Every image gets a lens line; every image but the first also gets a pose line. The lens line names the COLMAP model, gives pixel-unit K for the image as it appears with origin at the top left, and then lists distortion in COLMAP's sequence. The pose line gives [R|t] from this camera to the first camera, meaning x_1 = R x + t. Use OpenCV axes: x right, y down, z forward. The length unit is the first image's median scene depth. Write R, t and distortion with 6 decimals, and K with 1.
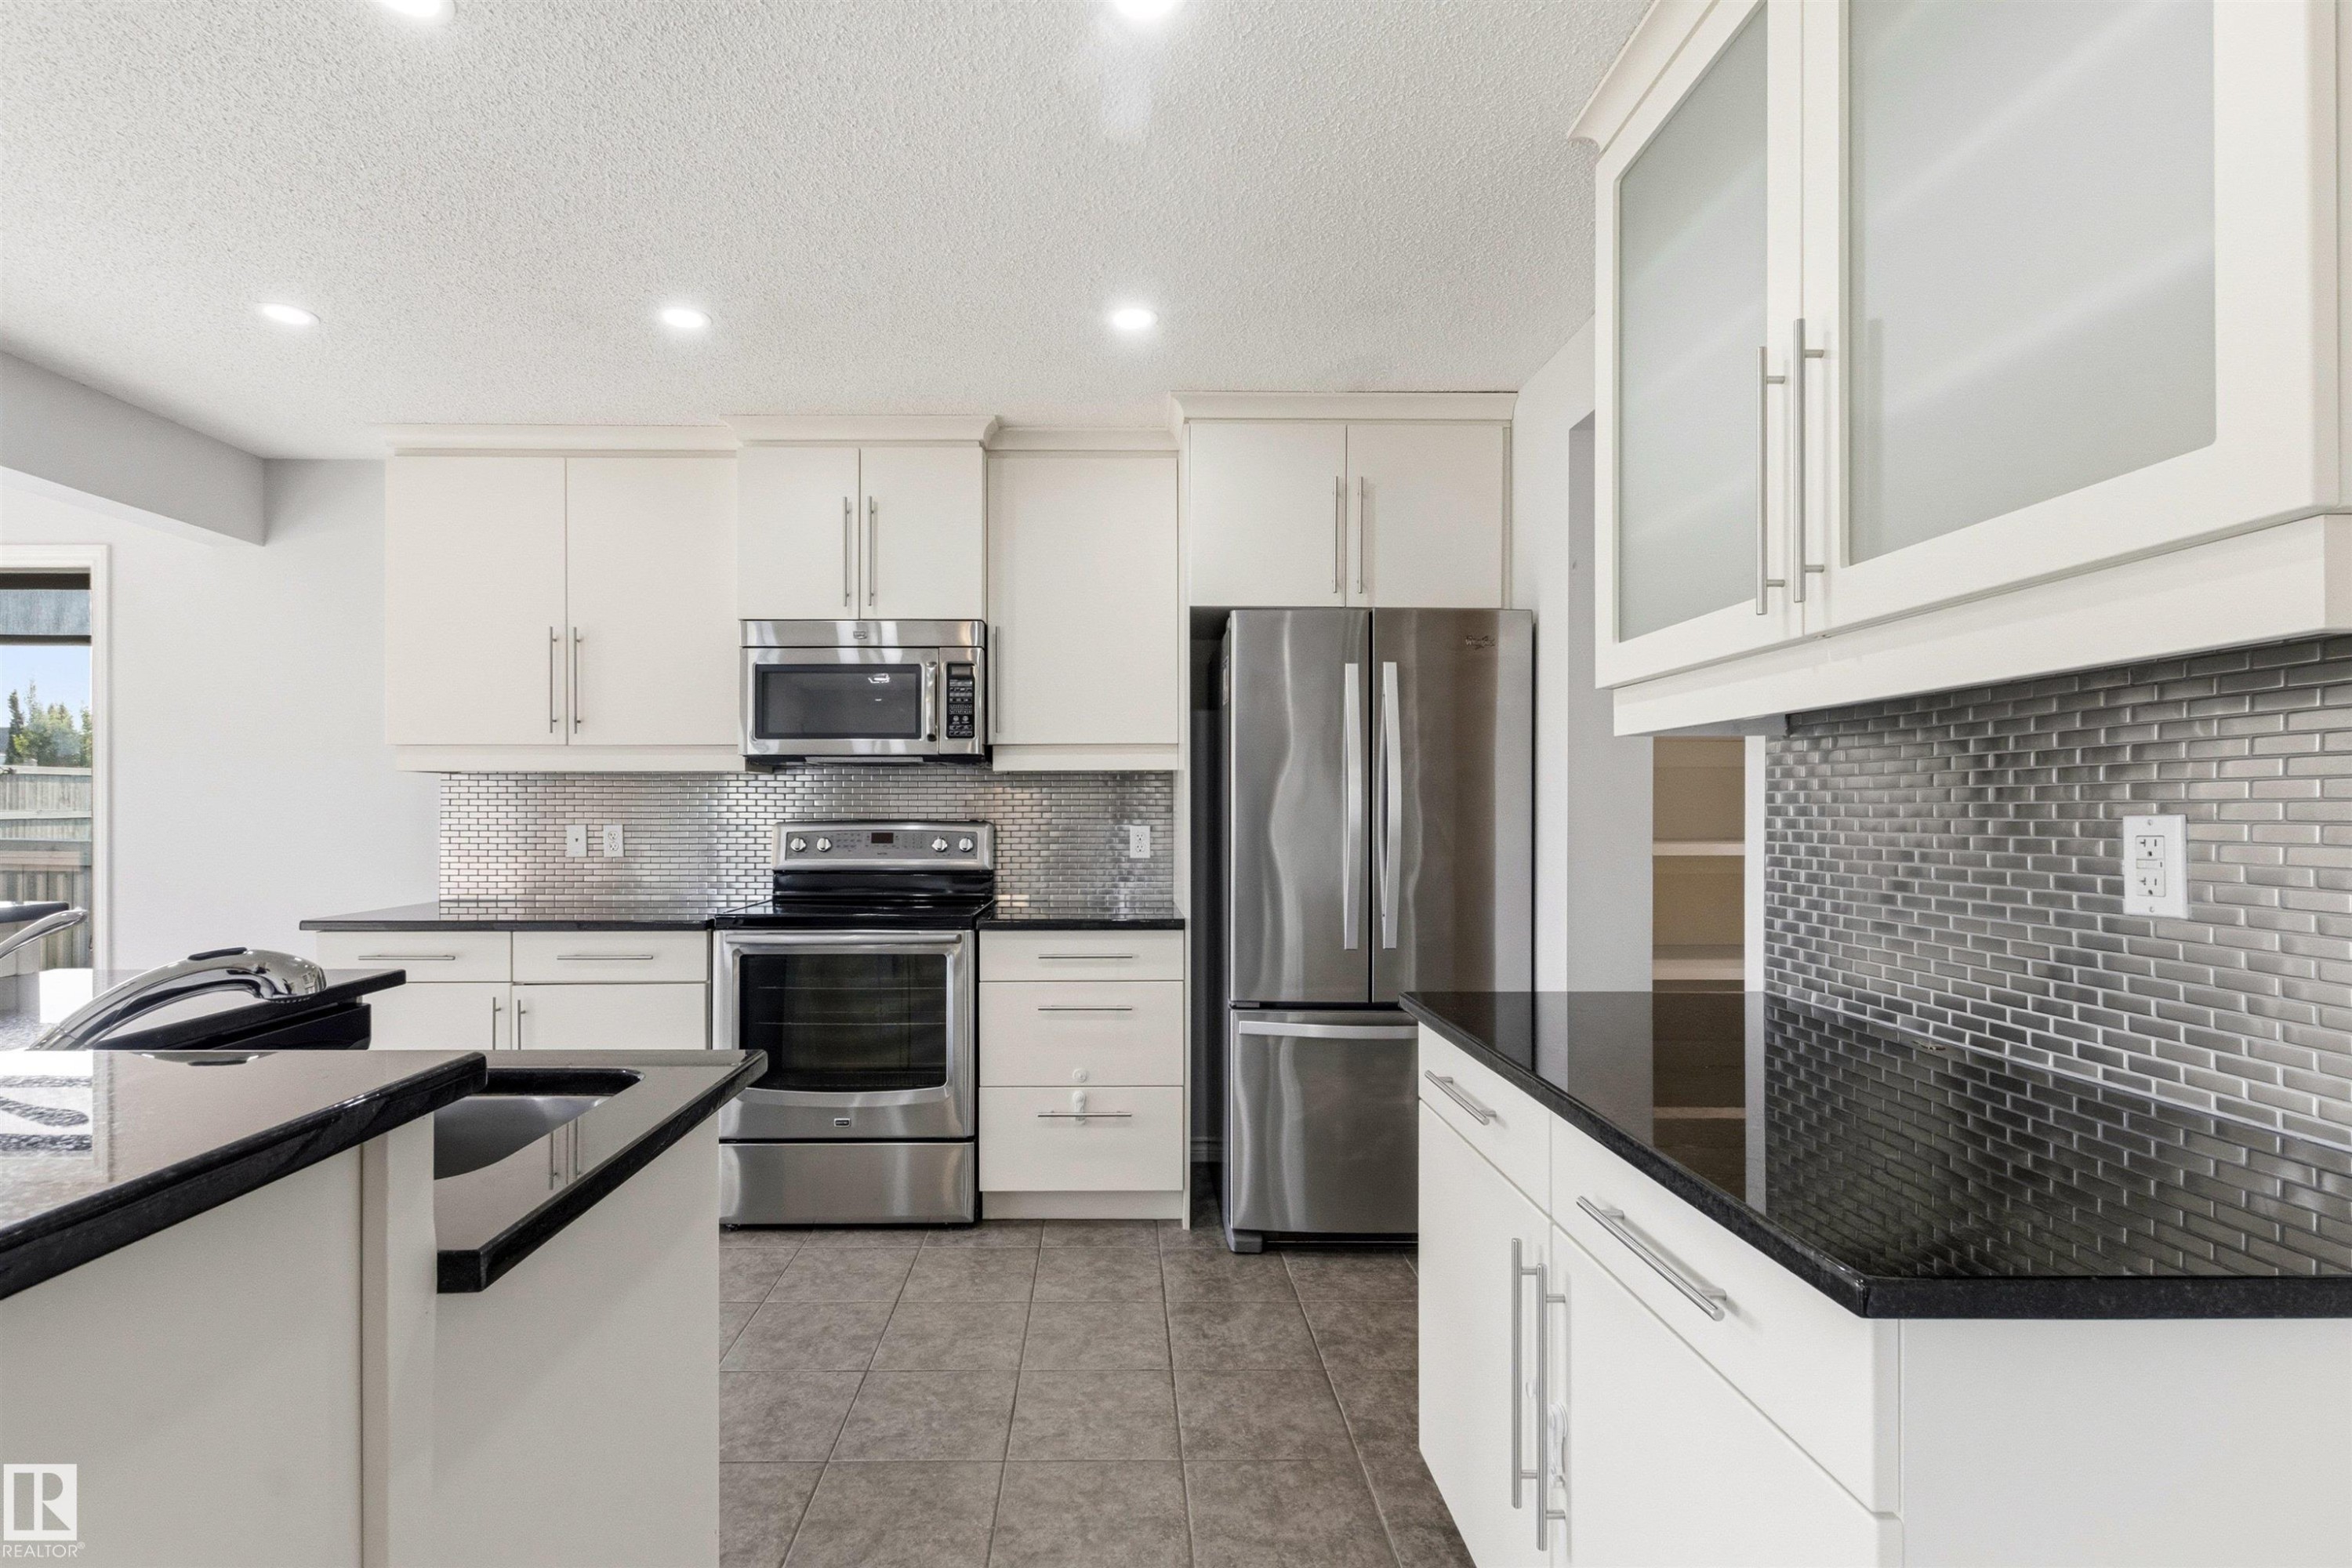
lens RADIAL K [[1101.1, 0, 1124.1], [0, 1101.1, 810.4], [0, 0, 1]] dist [0.004081, 0.000673]
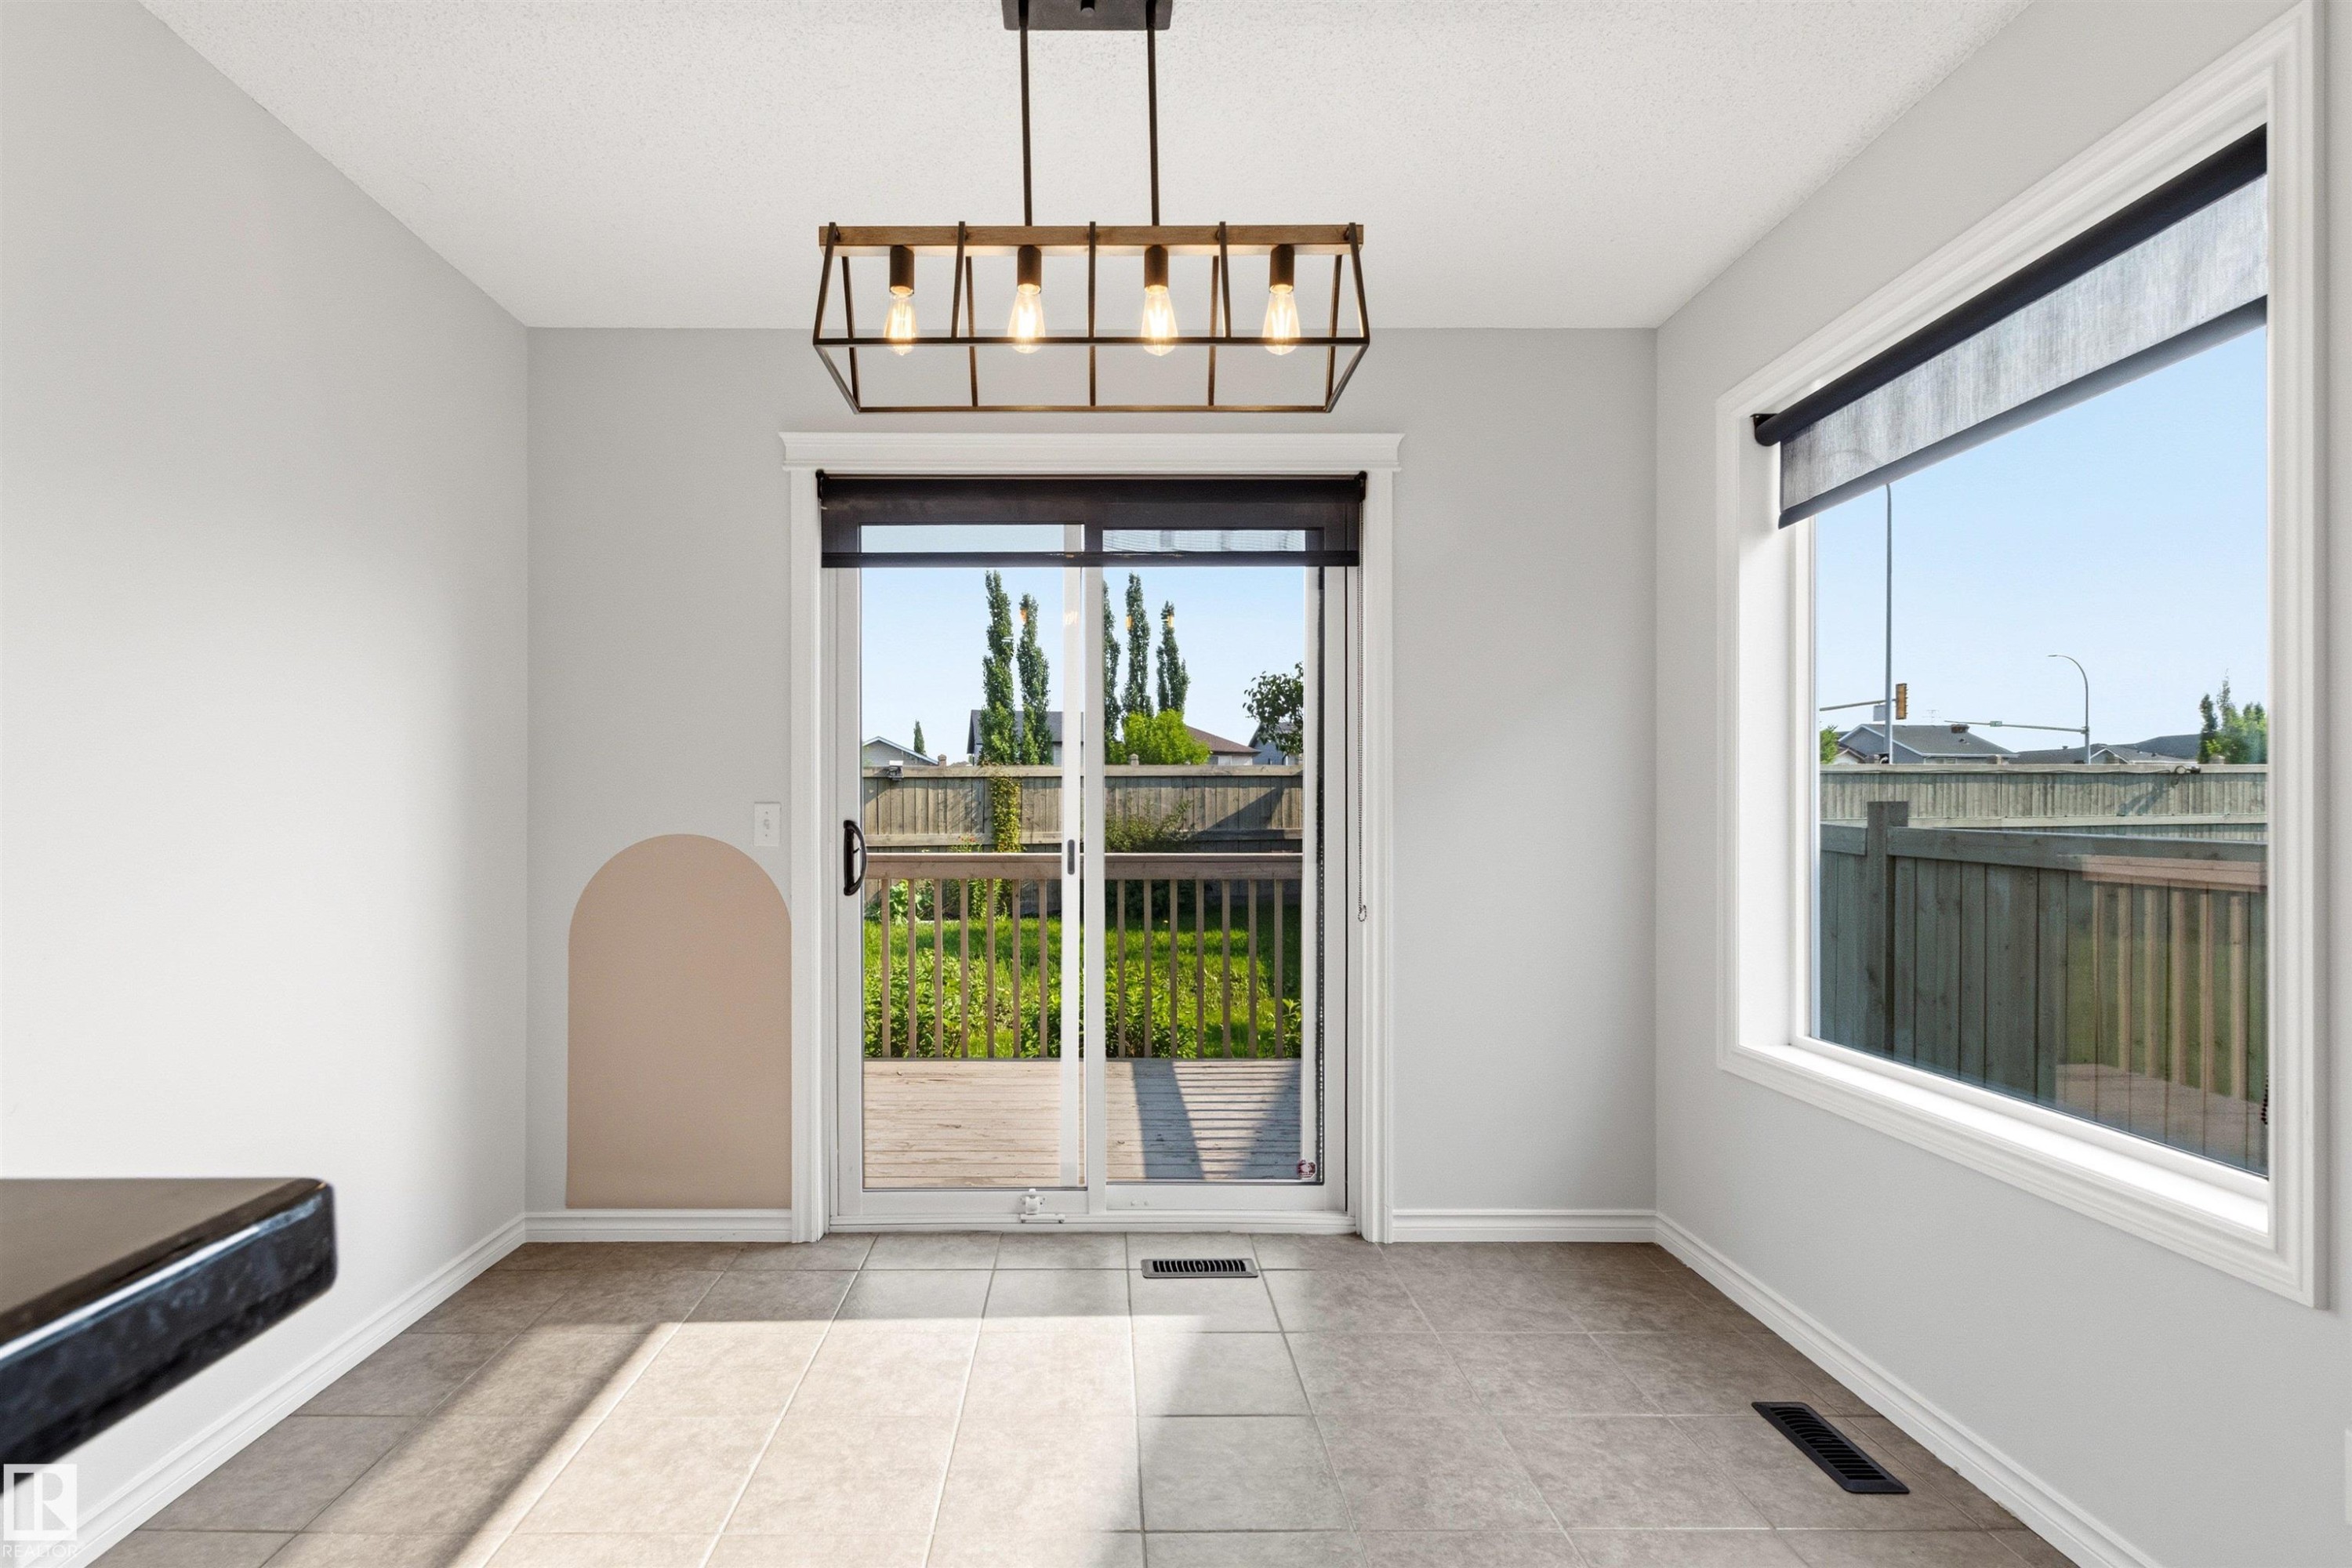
lens RADIAL K [[1104.1, 0, 1093.5], [0, 1104.1, 816.0], [0, 0, 1]] dist [0.001347, -0.000501]
pose [[-0.006728, -0.001508, -0.999976, -0.626026], [-0.001456, 0.999998, -0.001499, 0.024648], [0.999976, 0.001446, -0.006730, 0.674384]]
